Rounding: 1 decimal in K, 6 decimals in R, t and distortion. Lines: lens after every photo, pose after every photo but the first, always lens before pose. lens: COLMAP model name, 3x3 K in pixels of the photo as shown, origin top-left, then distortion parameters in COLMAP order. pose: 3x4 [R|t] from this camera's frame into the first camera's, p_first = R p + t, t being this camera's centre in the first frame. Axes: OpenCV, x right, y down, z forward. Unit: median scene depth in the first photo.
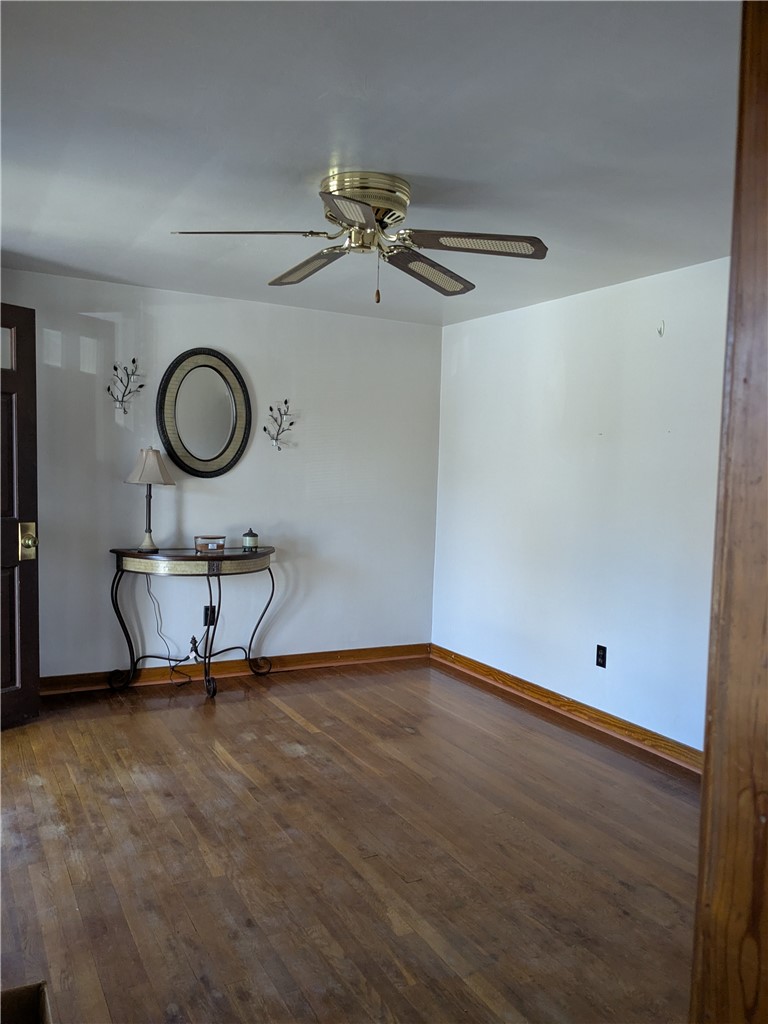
lens RADIAL K [[810.5, 0, 386.4], [0, 810.5, 517.1], [0, 0, 1]] dist [0.039820, -0.037905]
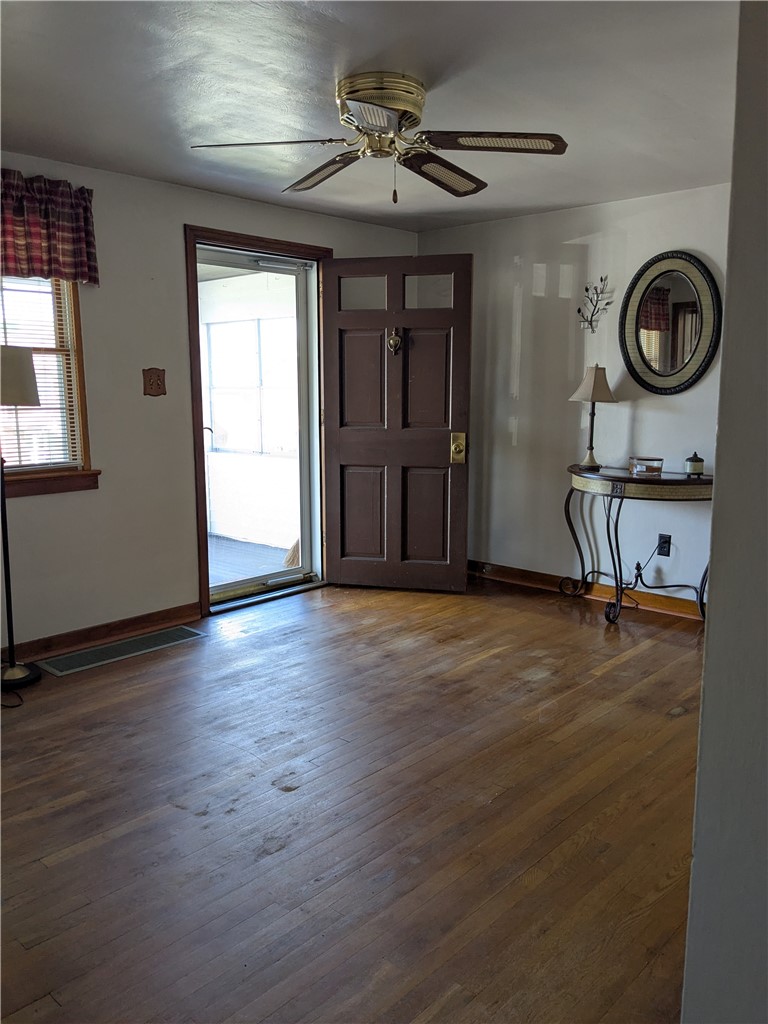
lens RADIAL K [[810.5, 0, 384.9], [0, 810.5, 508.6], [0, 0, 1]] dist [0.039820, -0.037905]
pose [[0.314659, 0.108454, -0.942989, 0.596811], [-0.048965, 0.993983, 0.097980, 0.005250], [0.947941, 0.015343, 0.318076, 0.436138]]
